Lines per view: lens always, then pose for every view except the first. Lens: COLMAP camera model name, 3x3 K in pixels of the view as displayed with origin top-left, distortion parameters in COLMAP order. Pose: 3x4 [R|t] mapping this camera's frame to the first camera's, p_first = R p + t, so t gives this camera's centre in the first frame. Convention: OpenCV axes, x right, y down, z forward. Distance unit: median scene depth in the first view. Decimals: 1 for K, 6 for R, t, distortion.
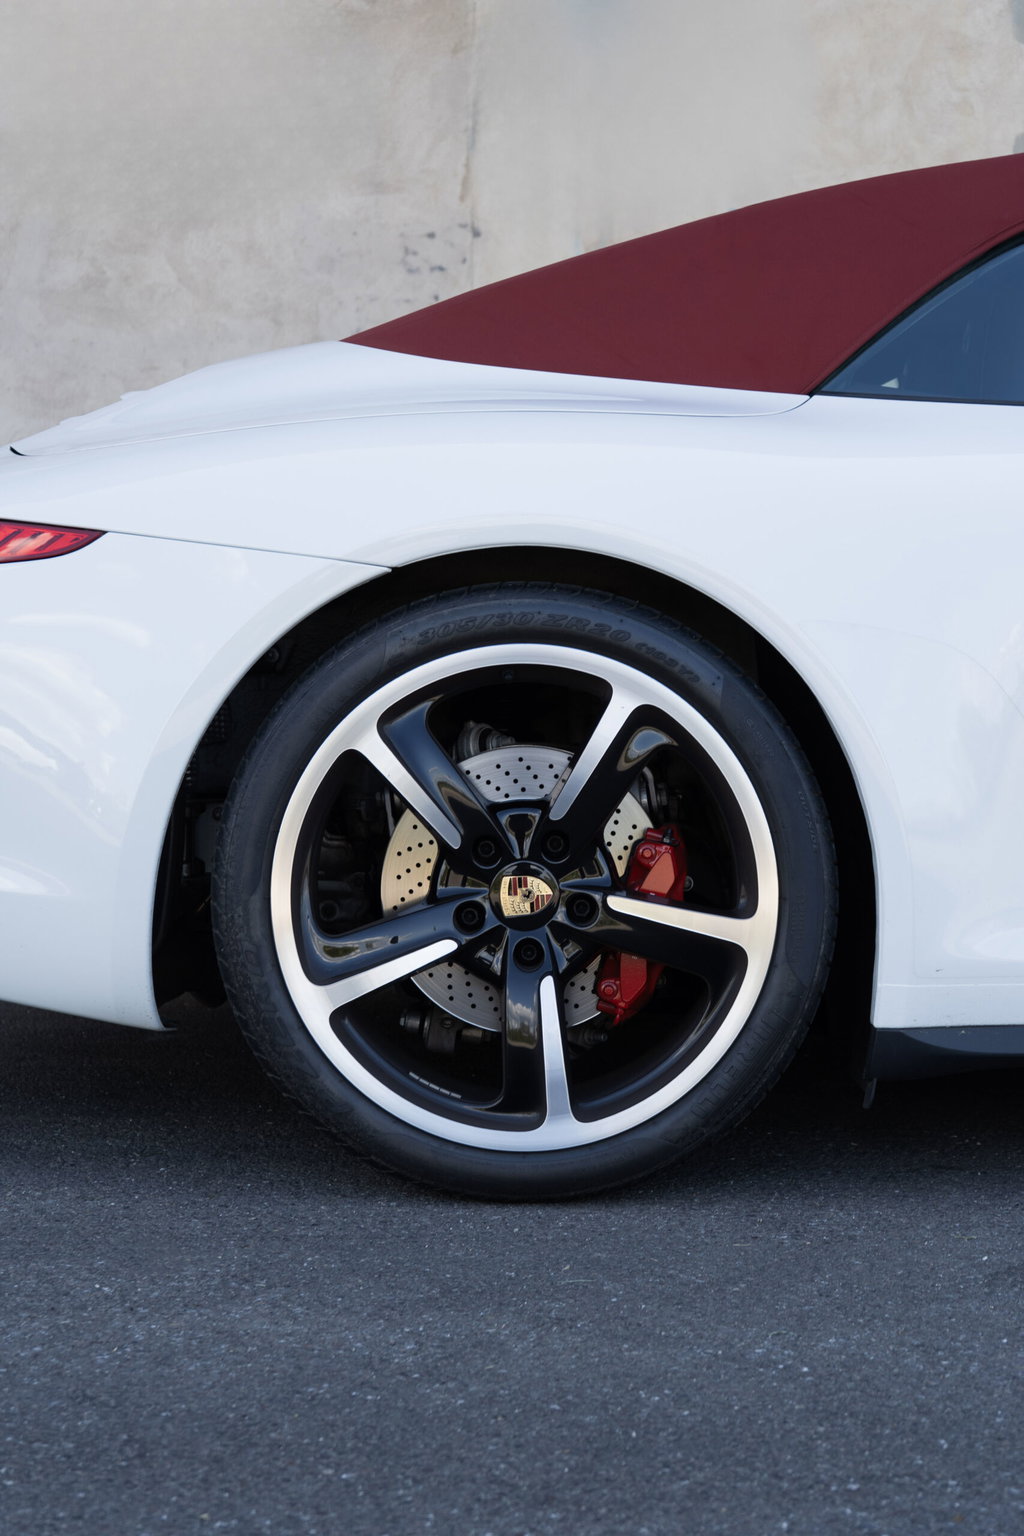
lens RADIAL K [[2276.9, 0, 513.8], [0, 2276.9, 766.8], [0, 0, 1]] dist [0.025987, 0.000000]
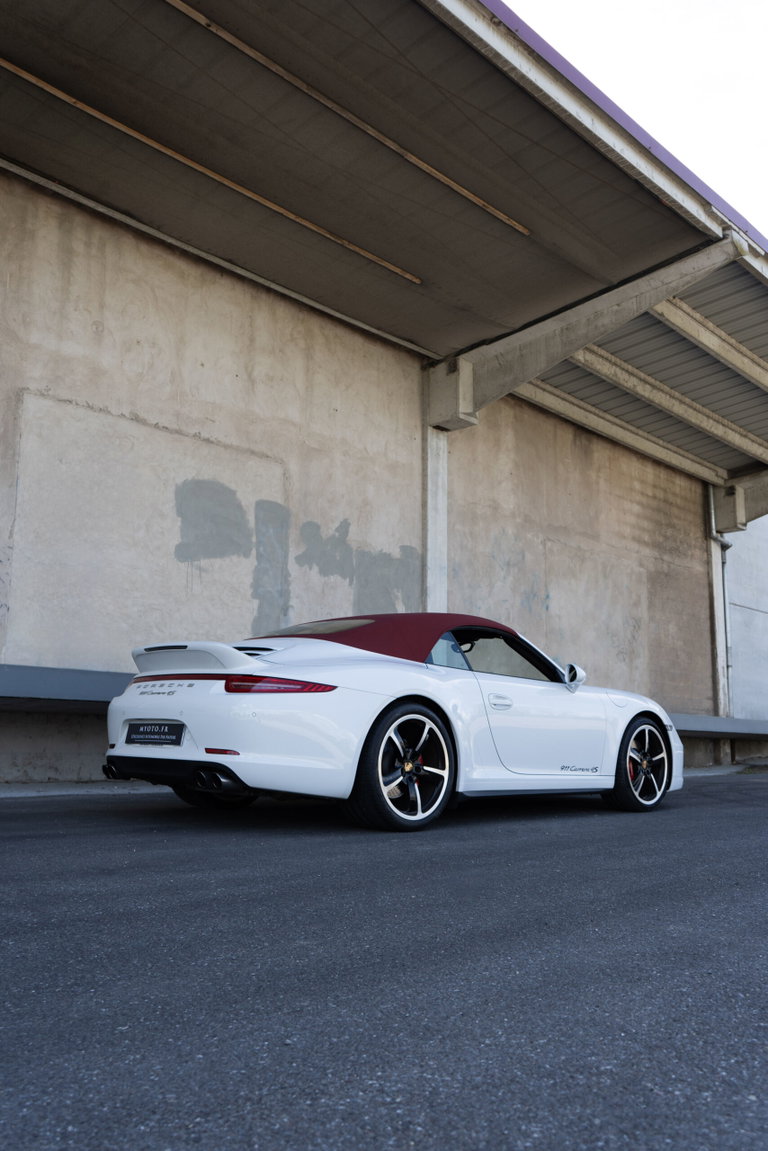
lens RADIAL K [[997.7, 0, 382.2], [0, 997.7, 577.7], [0, 0, 1]] dist [-0.006923, -0.000869]
pose [[0.691157, 0.120298, 0.712623, -1.596408], [0.001538, 0.985802, -0.167905, 0.016358], [-0.722703, 0.117145, 0.681159, -0.447730]]
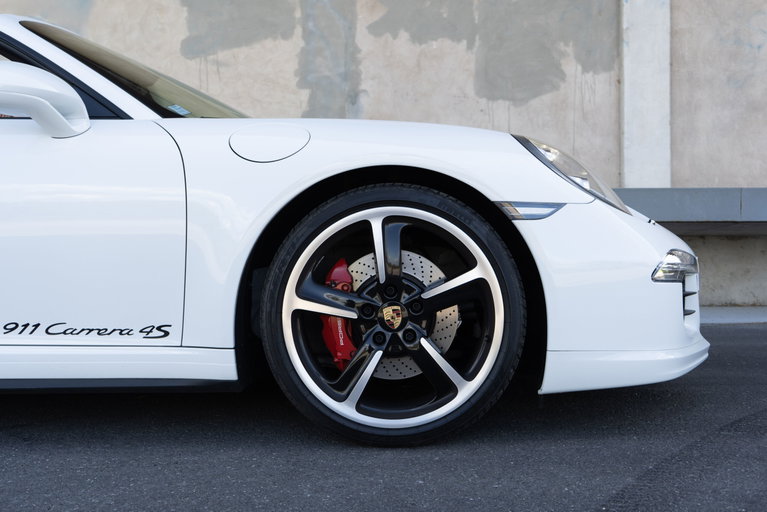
lens RADIAL K [[728.7, 0, 383.5], [0, 728.7, 259.8], [0, 0, 1]] dist [0.005692, 0.000000]
pose [[0.999812, -0.018849, -0.004529, 1.285222], [0.018787, 0.999734, -0.013399, 0.015038], [0.004780, 0.013311, 0.999900, 0.344336]]
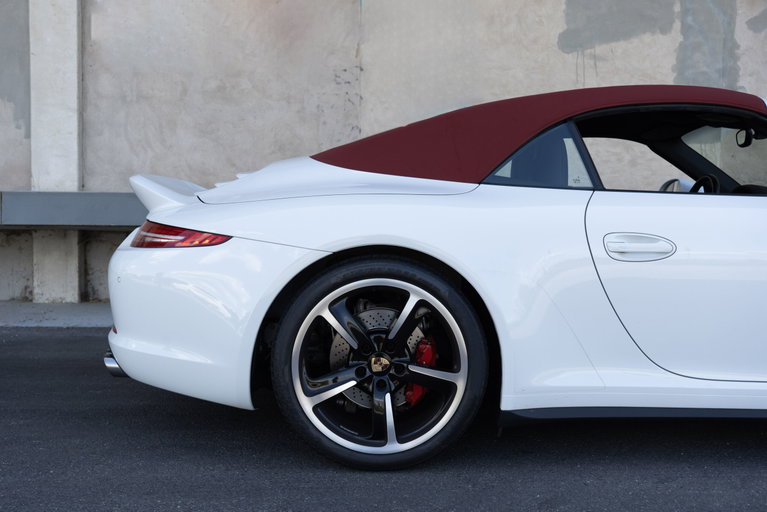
lens RADIAL K [[851.9, 0, 382.7], [0, 851.9, 255.0], [0, 0, 1]] dist [0.025444, 0.000000]
pose [[0.999965, -0.004375, 0.007195, 0.001239], [0.004177, 0.999617, 0.027361, -0.111746], [-0.007312, -0.027330, 0.999600, -0.073675]]
